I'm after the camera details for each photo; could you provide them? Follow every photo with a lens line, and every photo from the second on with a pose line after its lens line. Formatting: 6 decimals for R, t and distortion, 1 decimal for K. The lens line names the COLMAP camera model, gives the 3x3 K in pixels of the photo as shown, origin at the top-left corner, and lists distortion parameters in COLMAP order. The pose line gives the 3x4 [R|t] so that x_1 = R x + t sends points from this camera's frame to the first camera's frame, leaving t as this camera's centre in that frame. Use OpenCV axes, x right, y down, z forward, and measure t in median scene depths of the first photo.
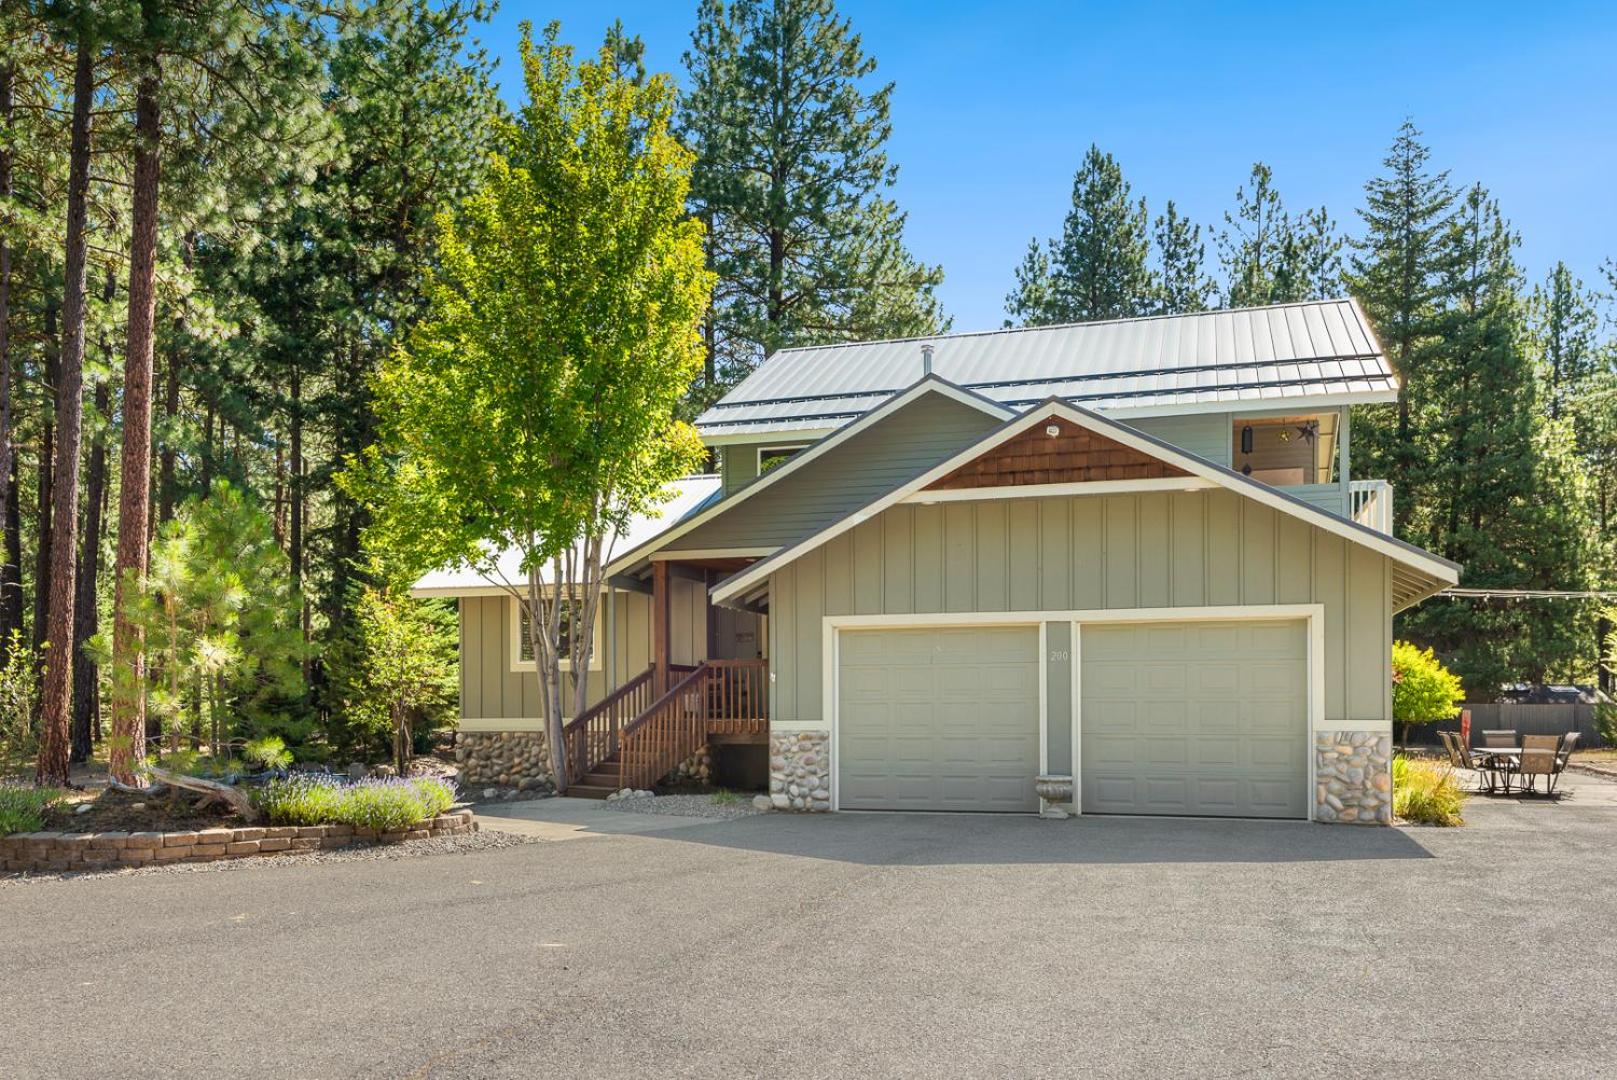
lens RADIAL K [[1366.3, 0, 807.4], [0, 1366.3, 727.1], [0, 0, 1]] dist [0.027699, 0.006867]
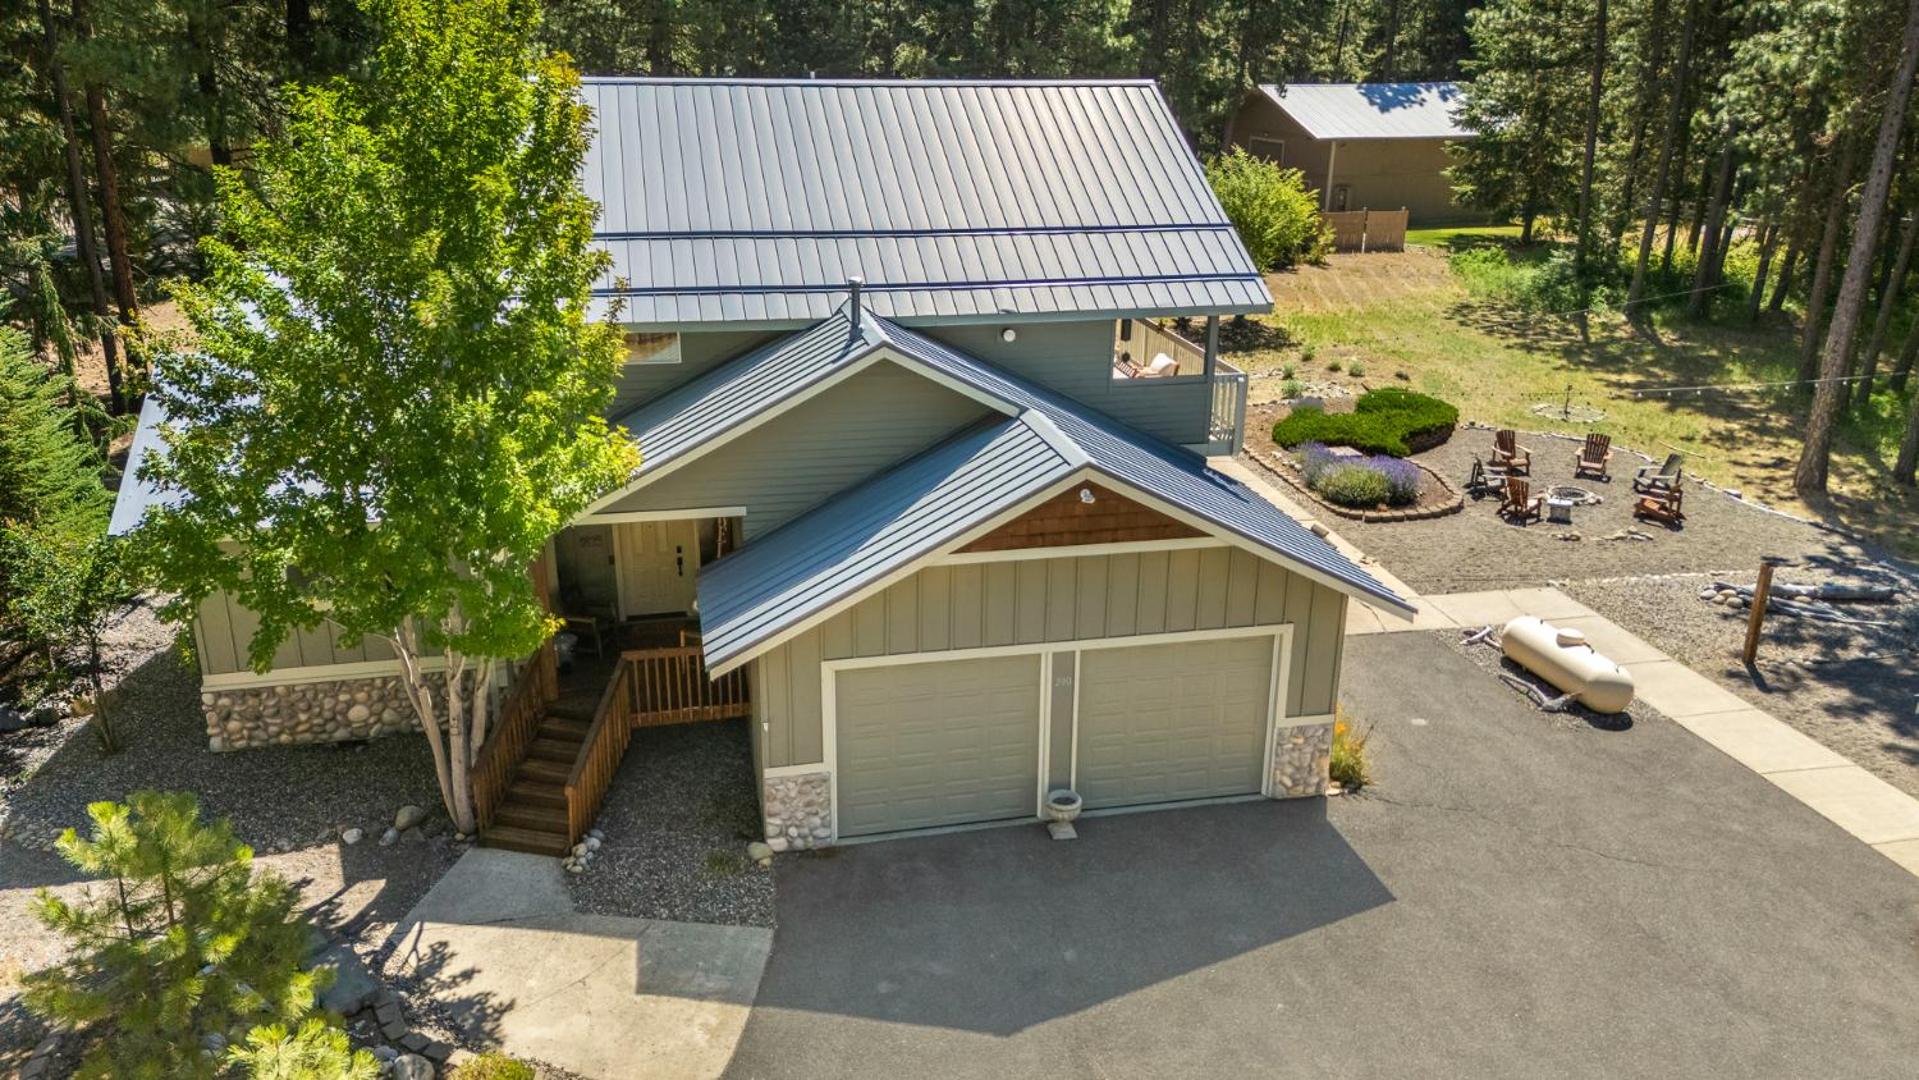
lens RADIAL K [[1426.7, 0, 990.6], [0, 1426.7, 545.0], [0, 0, 1]] dist [0.058884, -0.005621]
pose [[0.865610, -0.152027, 0.477083, -0.302177], [-0.015717, 0.944075, 0.329356, -0.425275], [-0.500473, -0.292592, 0.814811, 0.165728]]
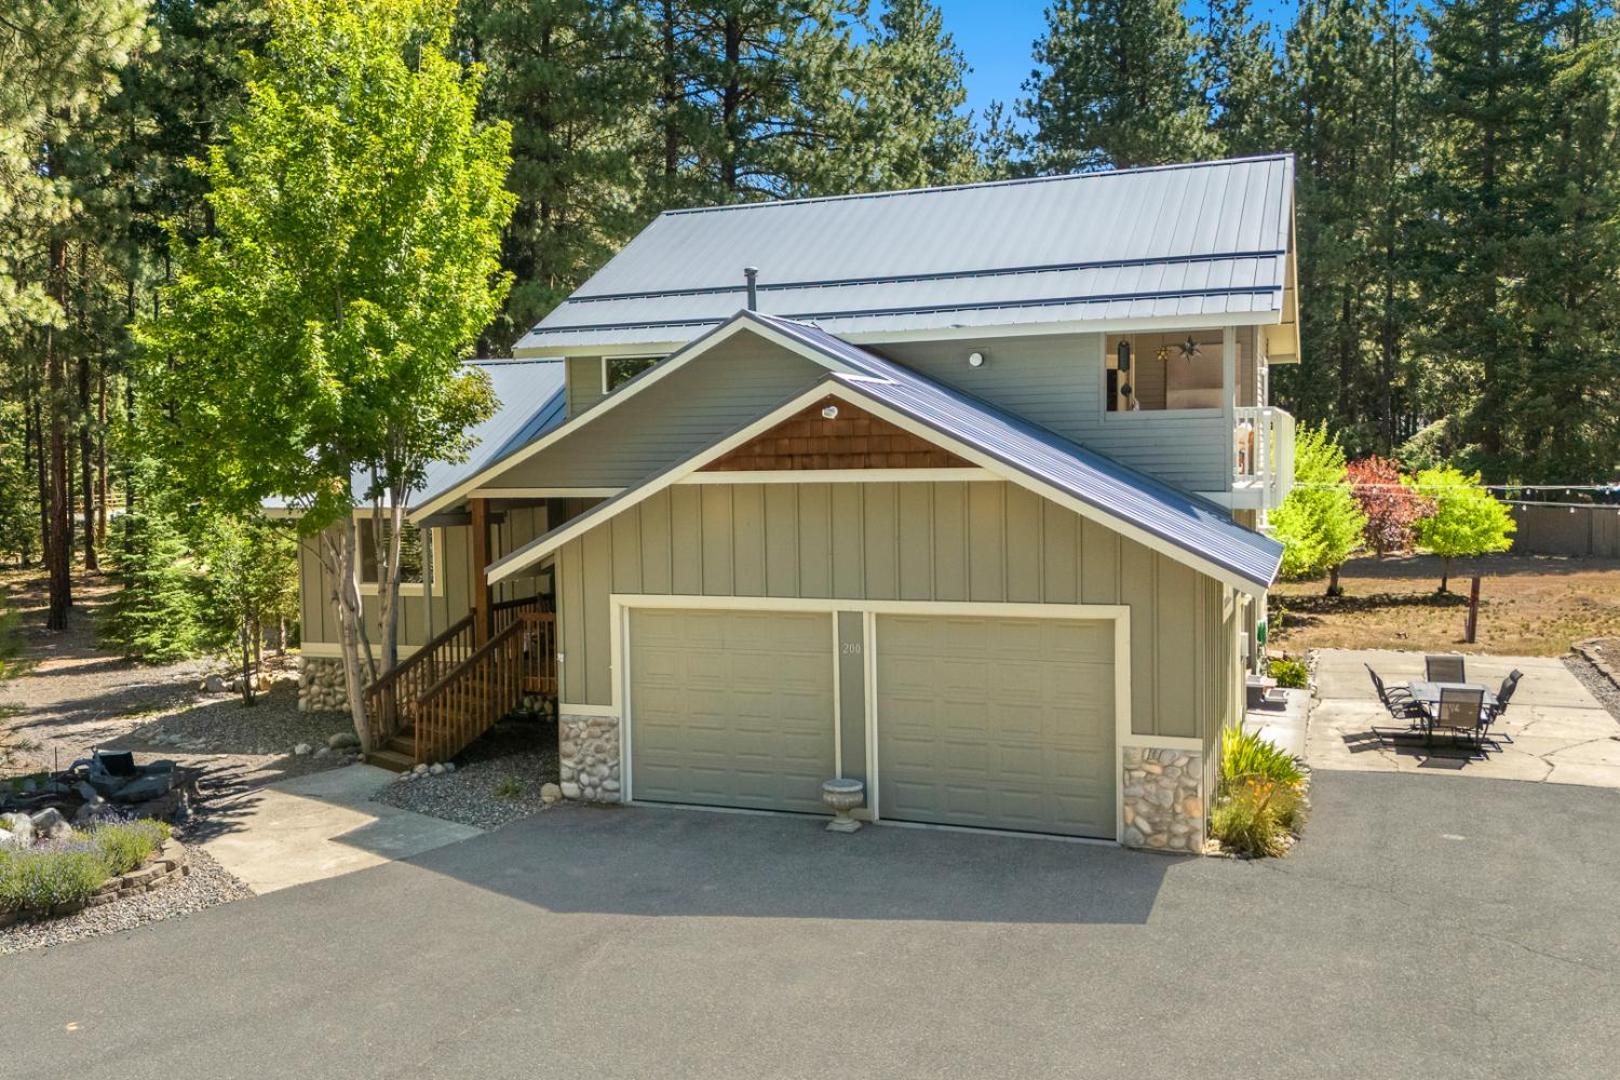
lens RADIAL K [[1488.6, 0, 753.3], [0, 1488.6, 539.0], [0, 0, 1]] dist [0.104922, -0.140023]
pose [[0.996150, -0.008626, -0.087240, 0.176456], [0.012883, 0.998747, 0.048355, -0.149268], [0.086714, -0.049293, 0.995013, 0.005663]]
